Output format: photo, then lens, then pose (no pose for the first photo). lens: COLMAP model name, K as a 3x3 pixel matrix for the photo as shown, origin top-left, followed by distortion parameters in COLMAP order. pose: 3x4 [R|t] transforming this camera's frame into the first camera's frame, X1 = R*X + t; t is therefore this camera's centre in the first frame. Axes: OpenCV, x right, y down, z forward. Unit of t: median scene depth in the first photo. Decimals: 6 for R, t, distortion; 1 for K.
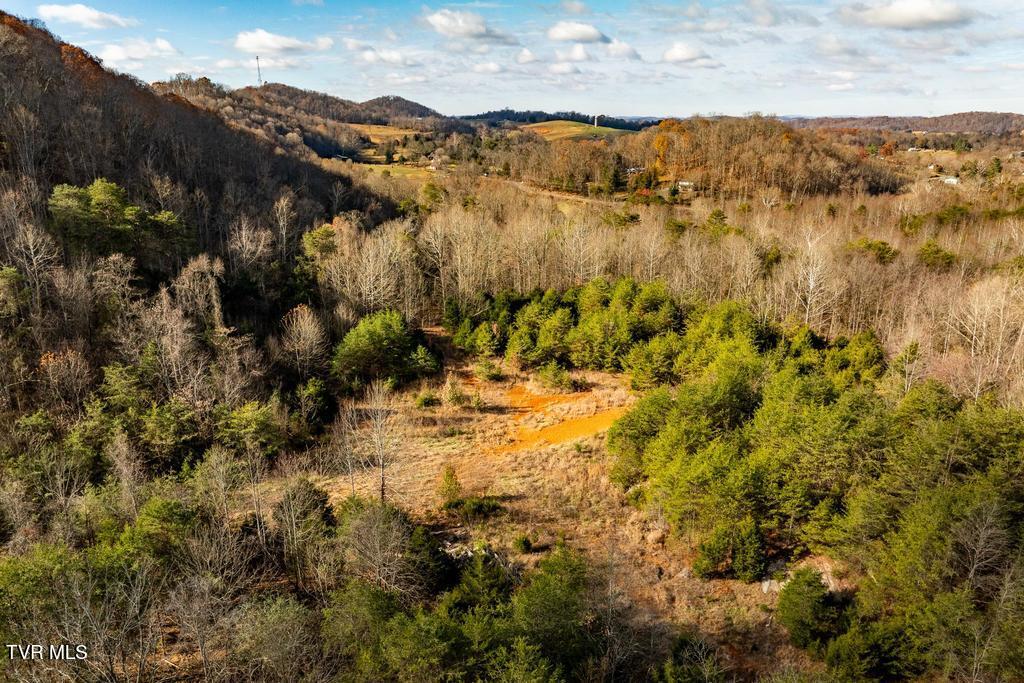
lens RADIAL K [[744.7, 0, 511.0], [0, 744.7, 340.2], [0, 0, 1]] dist [0.008161, 0.009022]
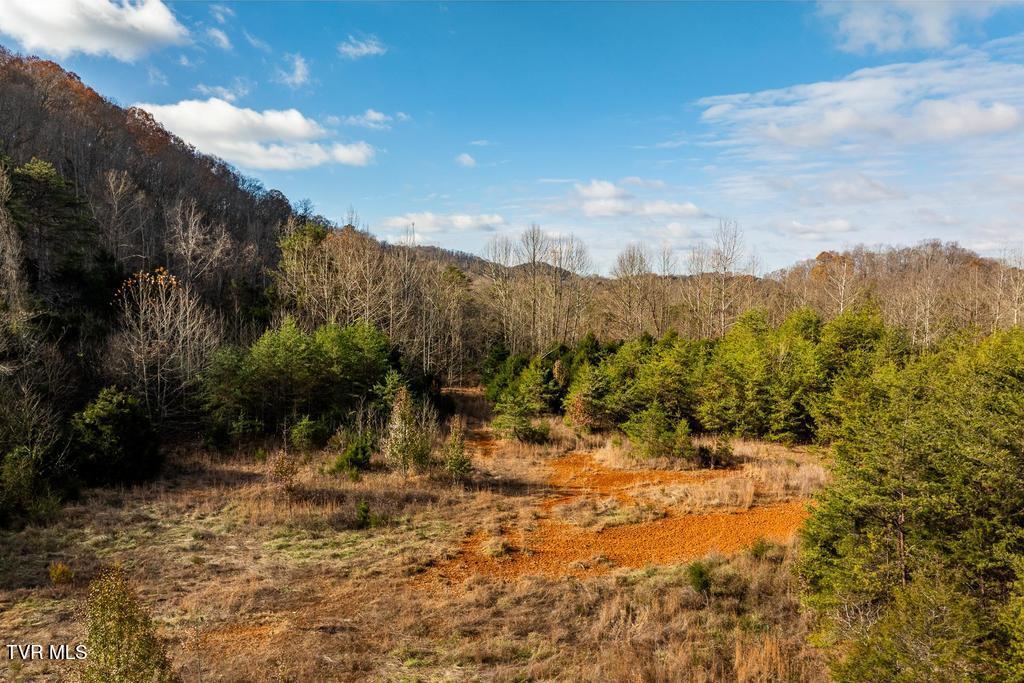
lens RADIAL K [[751.1, 0, 512.6], [0, 751.1, 345.7], [0, 0, 1]] dist [-0.049656, 0.023617]
pose [[0.982550, 0.023703, -0.184481, 0.058289], [-0.062464, 0.976292, -0.207249, 0.101386], [0.175195, 0.215156, 0.960737, 0.570689]]
